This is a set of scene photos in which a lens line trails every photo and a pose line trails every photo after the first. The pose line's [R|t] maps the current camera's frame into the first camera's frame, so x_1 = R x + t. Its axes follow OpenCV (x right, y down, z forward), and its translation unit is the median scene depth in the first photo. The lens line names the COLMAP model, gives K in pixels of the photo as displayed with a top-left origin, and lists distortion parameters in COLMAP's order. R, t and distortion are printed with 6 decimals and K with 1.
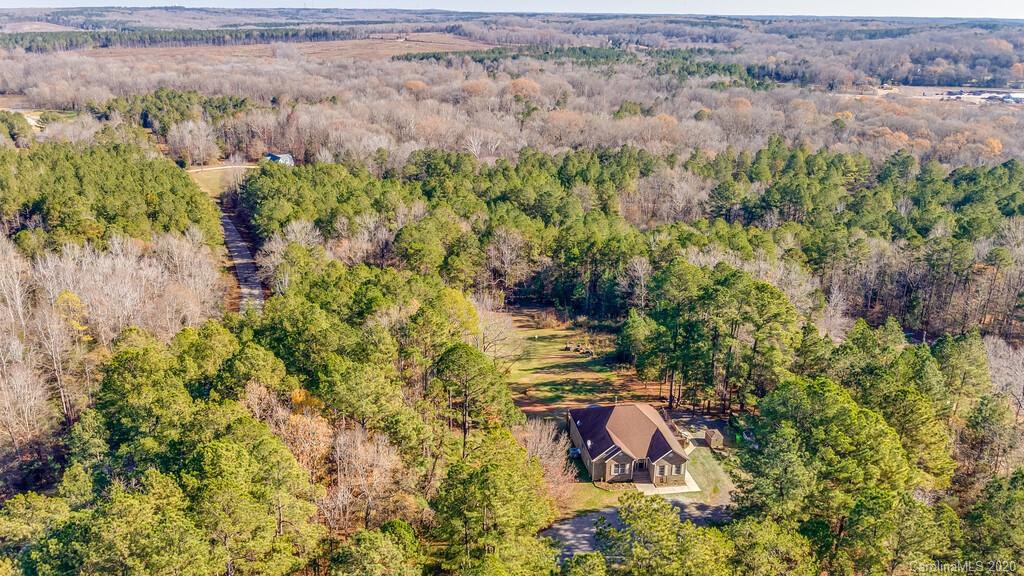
lens RADIAL K [[769.5, 0, 506.0], [0, 769.5, 283.1], [0, 0, 1]] dist [-0.028855, 0.068421]
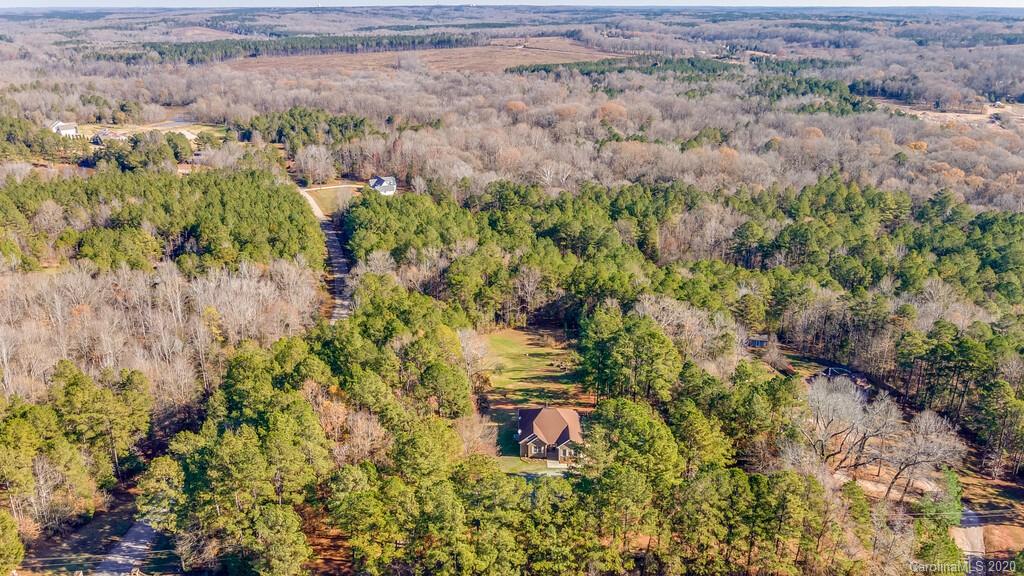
lens RADIAL K [[763.9, 0, 512.0], [0, 763.9, 288.0], [0, 0, 1]] dist [-0.005887, -0.003485]
pose [[0.988296, 0.045437, -0.145624, 0.092407], [-0.043437, 0.998913, 0.016892, -0.031991], [0.146233, -0.010369, 0.989196, -0.157383]]
